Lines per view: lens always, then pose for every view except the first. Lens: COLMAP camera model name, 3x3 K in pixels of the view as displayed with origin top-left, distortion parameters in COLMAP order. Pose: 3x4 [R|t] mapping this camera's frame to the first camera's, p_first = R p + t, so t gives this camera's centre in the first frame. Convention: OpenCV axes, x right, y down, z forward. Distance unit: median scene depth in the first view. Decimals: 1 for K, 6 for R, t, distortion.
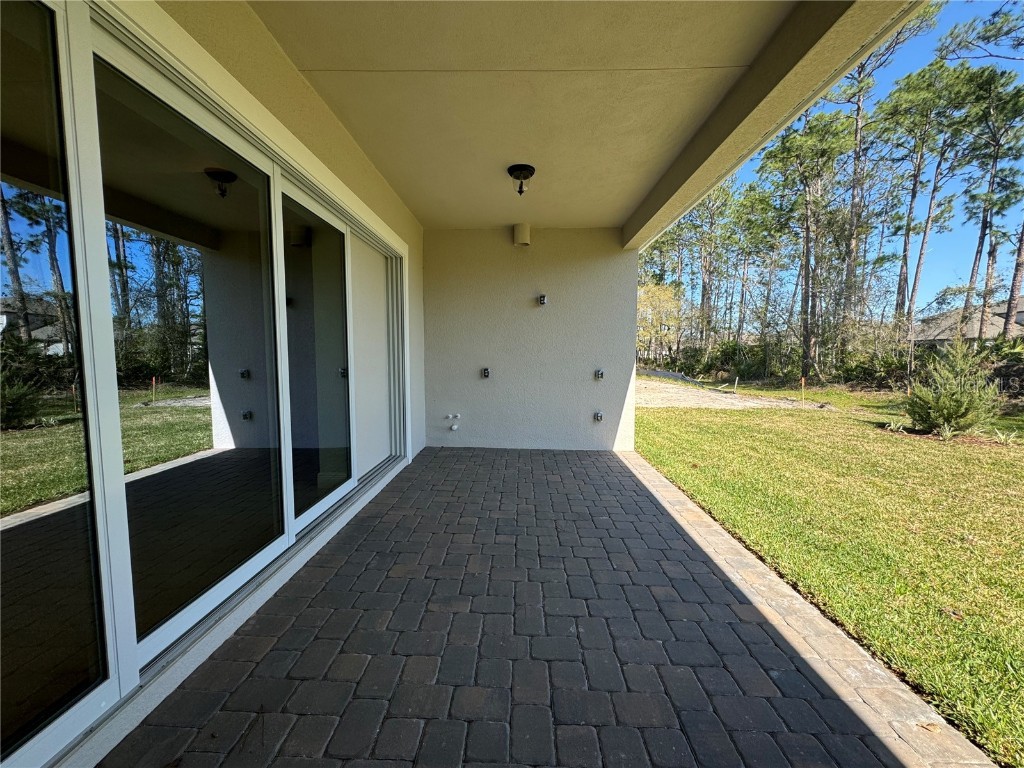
lens RADIAL K [[414.3, 0, 511.2], [0, 414.3, 385.2], [0, 0, 1]] dist [0.017504, 0.000241]
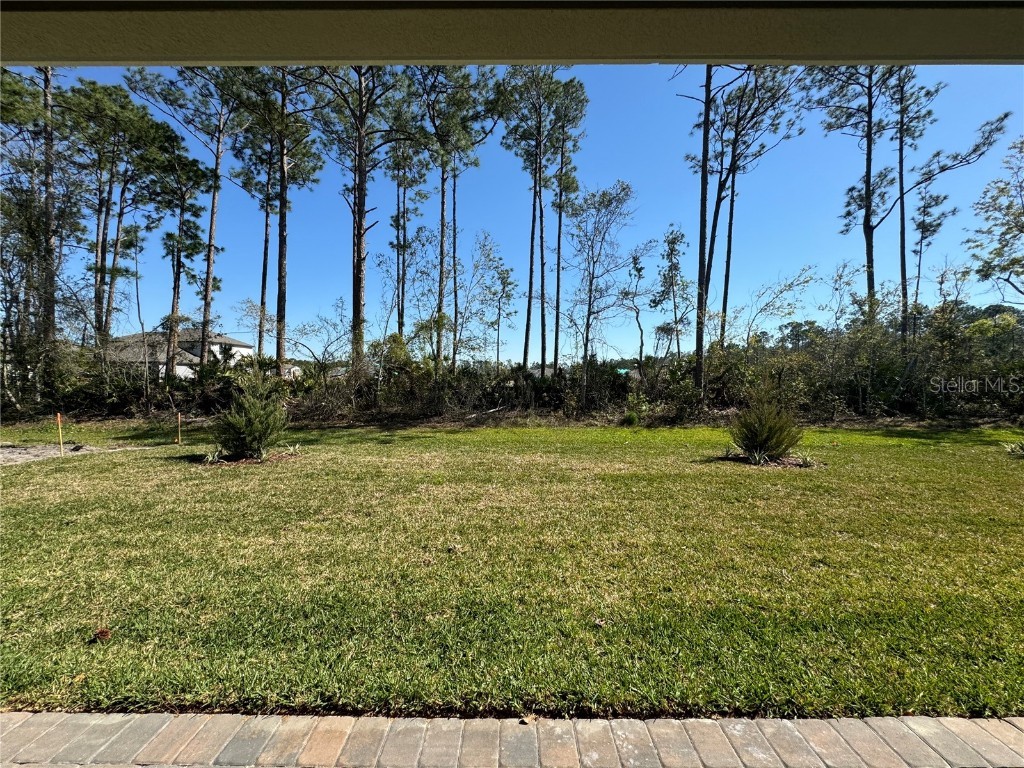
lens RADIAL K [[407.1, 0, 511.4], [0, 407.1, 385.9], [0, 0, 1]] dist [-0.002672, 0.000124]
pose [[-0.021284, -0.030371, 0.999312, -0.003906], [0.074488, 0.996712, 0.031878, -0.019555], [-0.996995, 0.075115, -0.018952, 0.160454]]
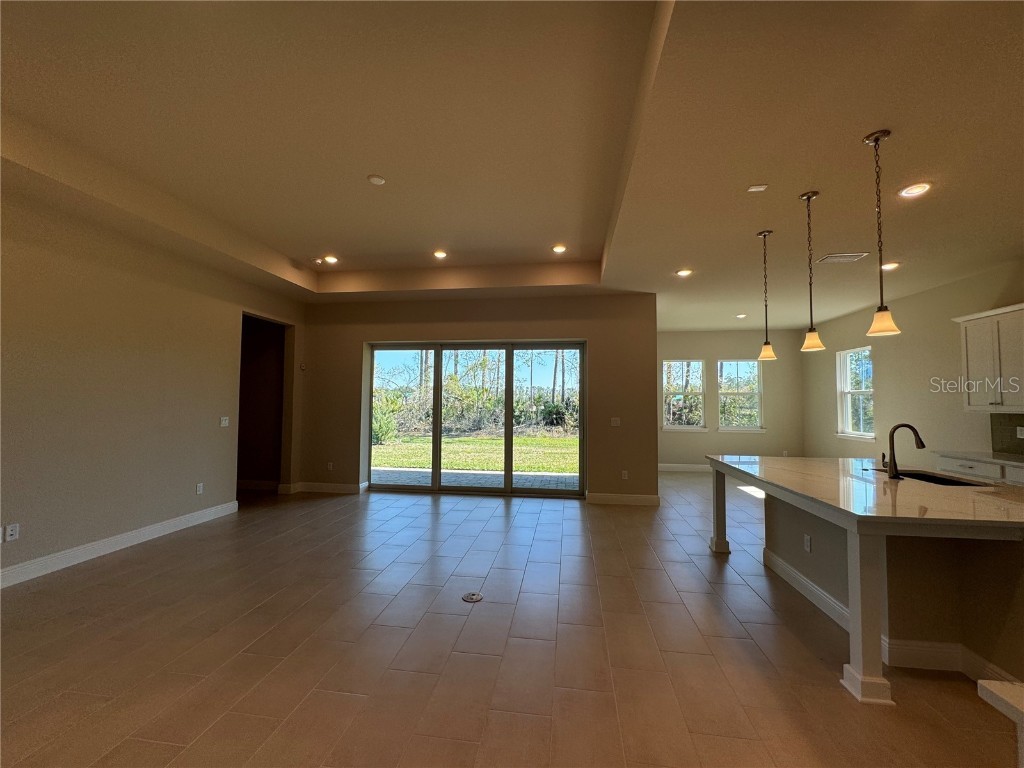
lens RADIAL K [[407.1, 0, 511.4], [0, 407.1, 385.9], [0, 0, 1]] dist [-0.002672, 0.000124]
pose [[0.103133, 0.033689, 0.994097, -0.472309], [0.068155, 0.996838, -0.040852, -0.019264], [-0.992330, 0.071966, 0.100511, 0.047907]]
